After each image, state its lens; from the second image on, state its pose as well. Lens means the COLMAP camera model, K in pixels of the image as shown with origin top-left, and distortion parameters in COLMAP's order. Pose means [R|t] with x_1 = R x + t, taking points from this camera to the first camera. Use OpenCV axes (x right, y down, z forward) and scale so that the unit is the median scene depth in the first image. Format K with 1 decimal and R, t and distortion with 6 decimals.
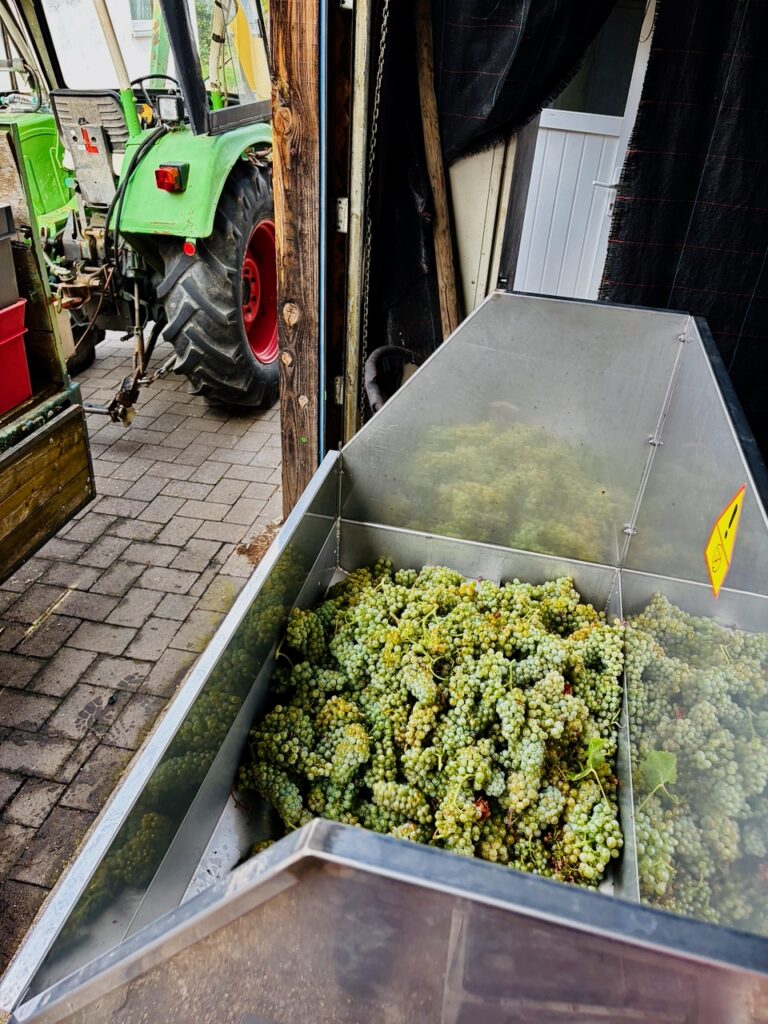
lens RADIAL K [[765.8, 0, 388.8], [0, 765.8, 507.5], [0, 0, 1]] dist [0.034147, -0.042945]
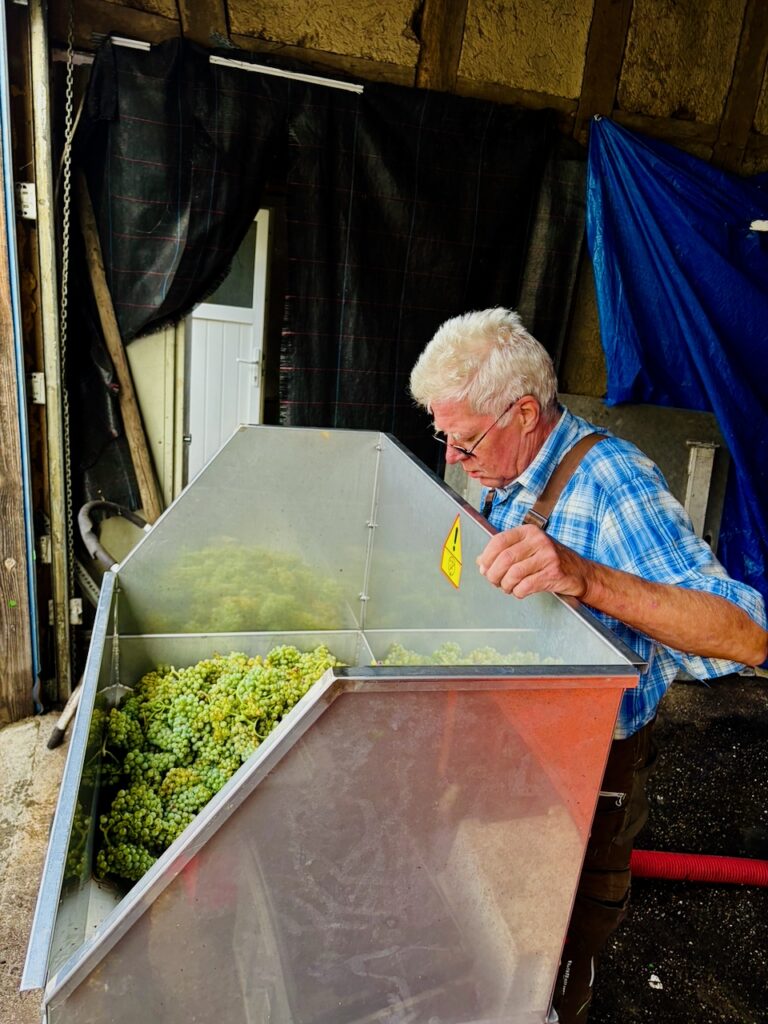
lens RADIAL K [[765.8, 0, 376.7], [0, 765.8, 518.8], [0, 0, 1]] dist [0.034147, -0.042945]
pose [[0.890240, -0.113025, 0.441247, -0.136196], [0.201170, 0.966688, -0.158254, 0.067271], [-0.408661, 0.229650, 0.883321, -0.114827]]
